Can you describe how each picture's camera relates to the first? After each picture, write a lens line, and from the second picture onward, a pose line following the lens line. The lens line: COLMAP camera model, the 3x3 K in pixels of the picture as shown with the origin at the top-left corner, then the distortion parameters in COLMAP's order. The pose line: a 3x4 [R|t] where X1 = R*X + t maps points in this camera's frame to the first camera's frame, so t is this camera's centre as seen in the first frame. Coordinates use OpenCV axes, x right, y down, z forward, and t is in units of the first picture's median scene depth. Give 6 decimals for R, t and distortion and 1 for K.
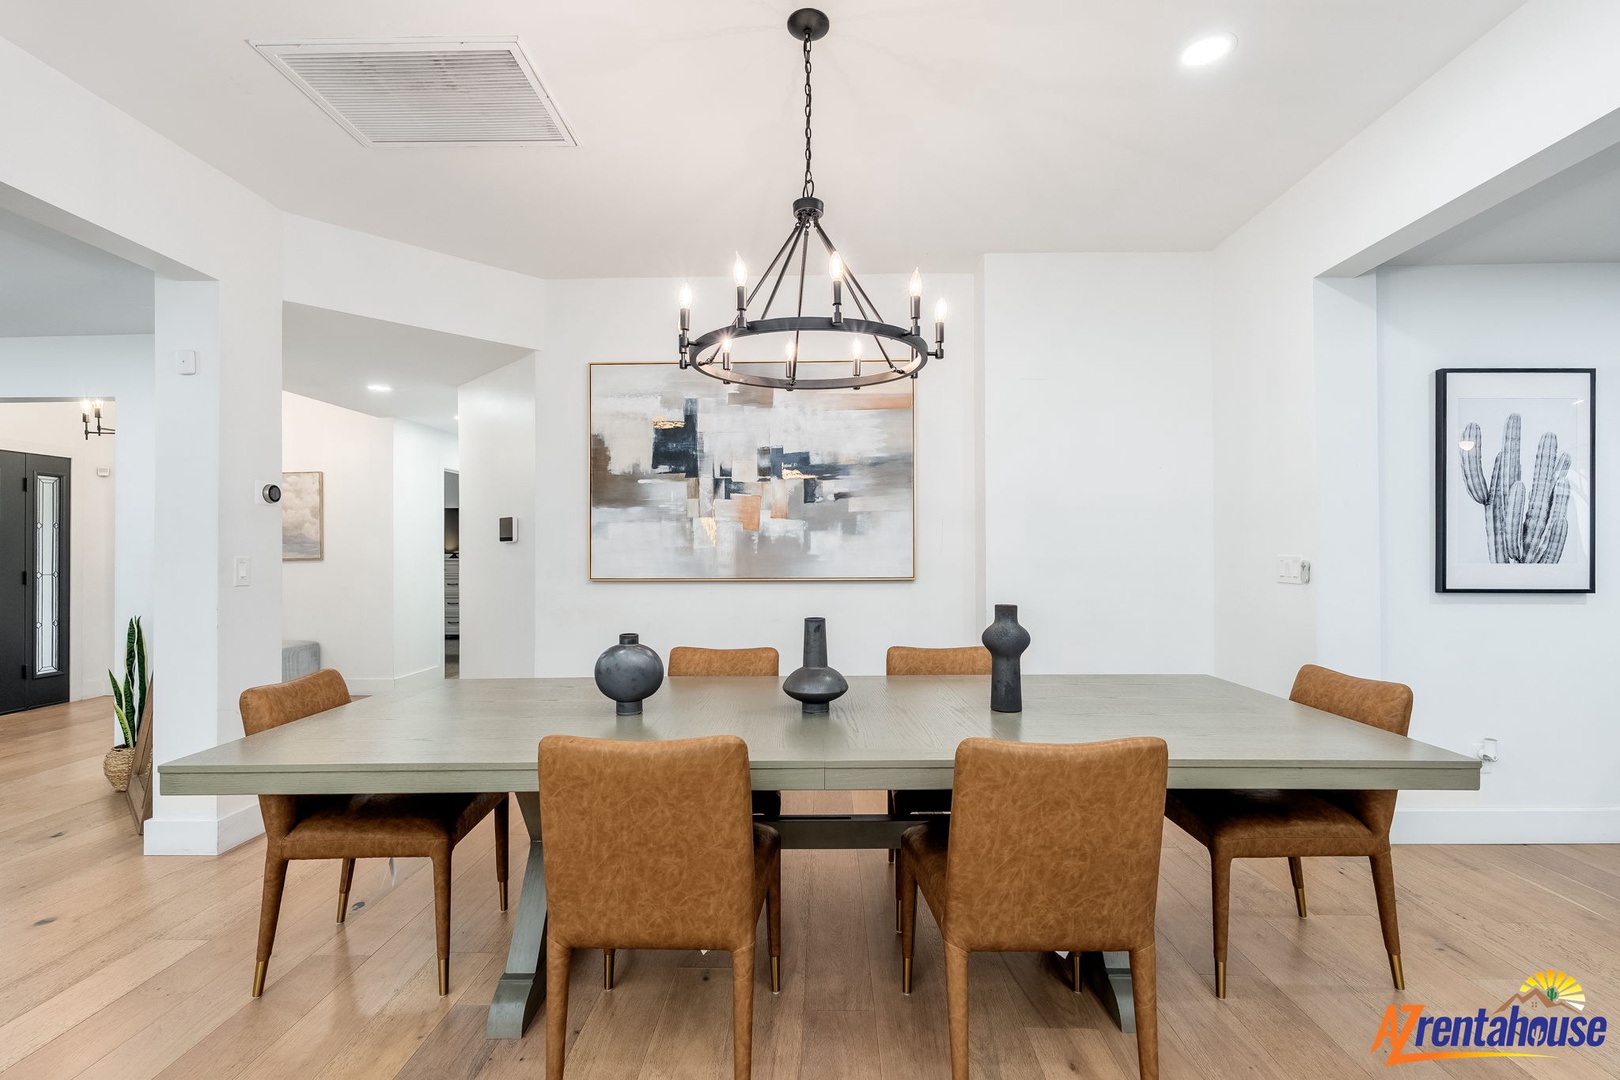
lens RADIAL K [[722.1, 0, 809.0], [0, 722.1, 566.4], [0, 0, 1]] dist [-0.002434, -0.000120]
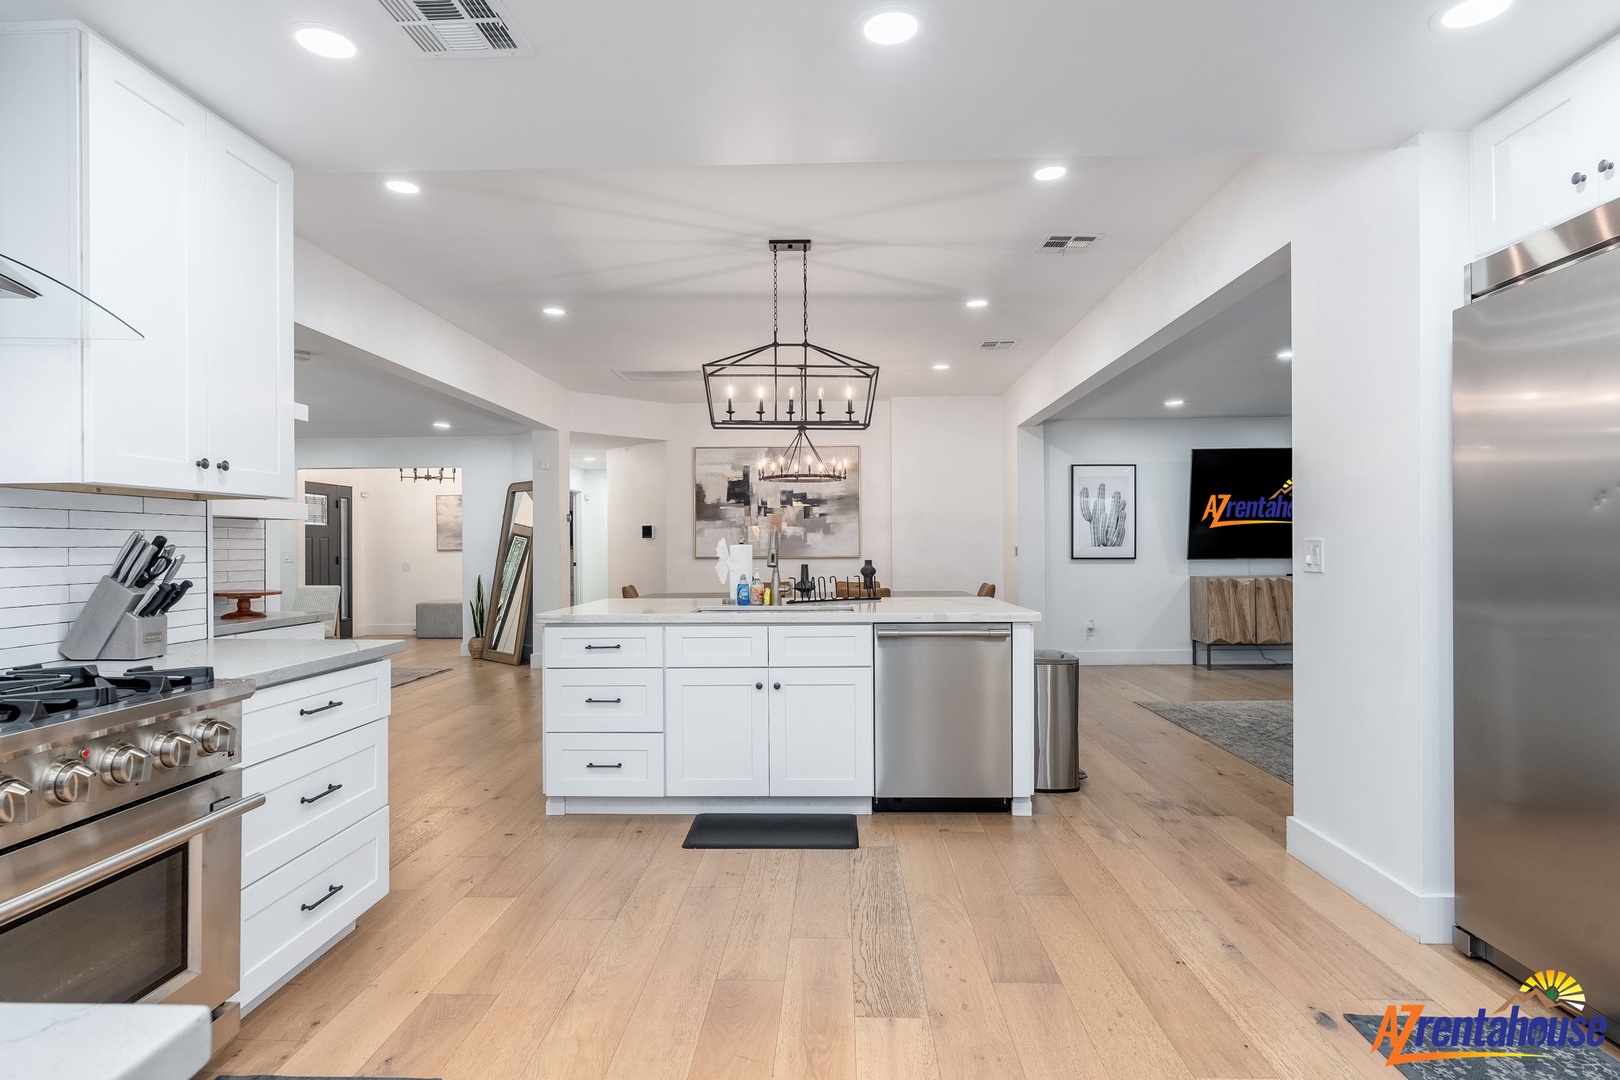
lens RADIAL K [[740.8, 0, 814.1], [0, 740.8, 553.8], [0, 0, 1]] dist [-0.000345, -0.000014]
pose [[0.999983, -0.002977, -0.004993, 0.043103], [0.002936, 0.999962, -0.008148, 0.035974], [0.005017, 0.008134, 0.999954, -1.434276]]
